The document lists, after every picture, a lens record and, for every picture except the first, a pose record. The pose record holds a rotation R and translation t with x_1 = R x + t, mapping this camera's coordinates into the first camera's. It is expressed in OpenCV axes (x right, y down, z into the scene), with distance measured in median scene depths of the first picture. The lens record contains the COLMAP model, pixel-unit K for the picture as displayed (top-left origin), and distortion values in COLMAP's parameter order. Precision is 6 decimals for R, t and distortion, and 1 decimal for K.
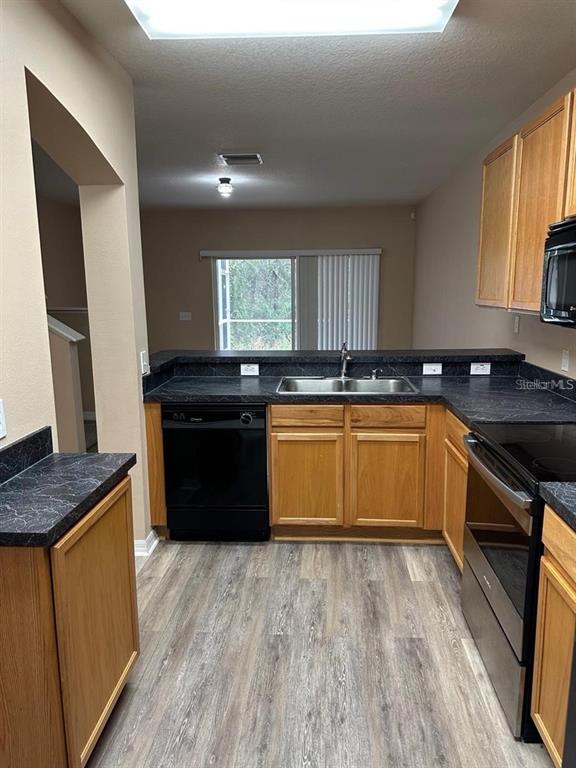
lens RADIAL K [[541.7, 0, 290.2], [0, 541.7, 378.7], [0, 0, 1]] dist [0.082105, -0.095870]
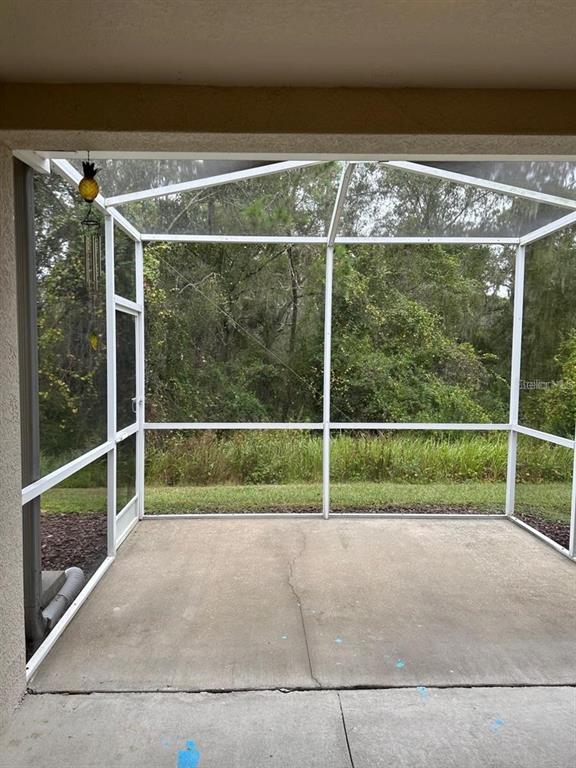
lens RADIAL K [[541.7, 0, 282.6], [0, 541.7, 387.4], [0, 0, 1]] dist [0.082105, -0.095870]
pose [[0.996065, -0.001422, 0.088618, -0.180907], [0.009394, 0.995933, -0.089608, -0.401009], [-0.088130, 0.090087, 0.992027, 2.379443]]
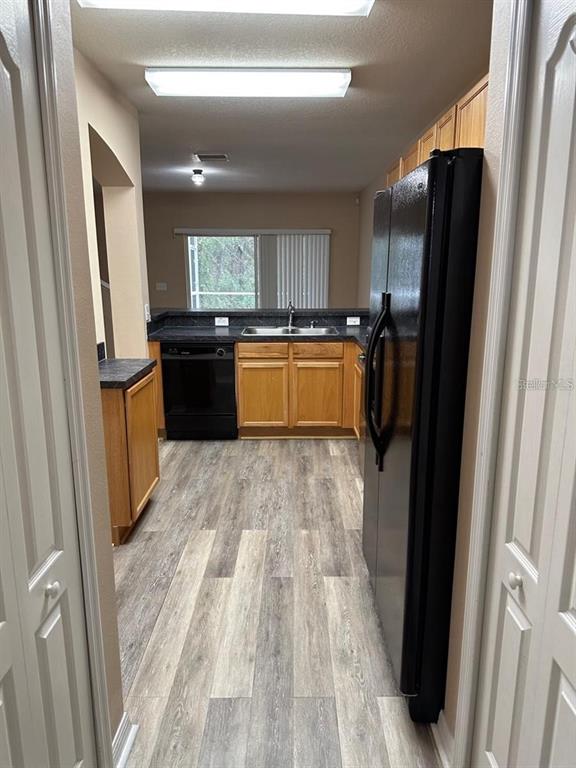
lens RADIAL K [[541.7, 0, 292.5], [0, 541.7, 388.1], [0, 0, 1]] dist [0.082105, -0.095870]
pose [[0.997825, -0.005166, 0.065712, 0.014439], [0.001386, 0.998348, 0.057440, 0.085775], [-0.065900, -0.057224, 0.996184, -0.450732]]
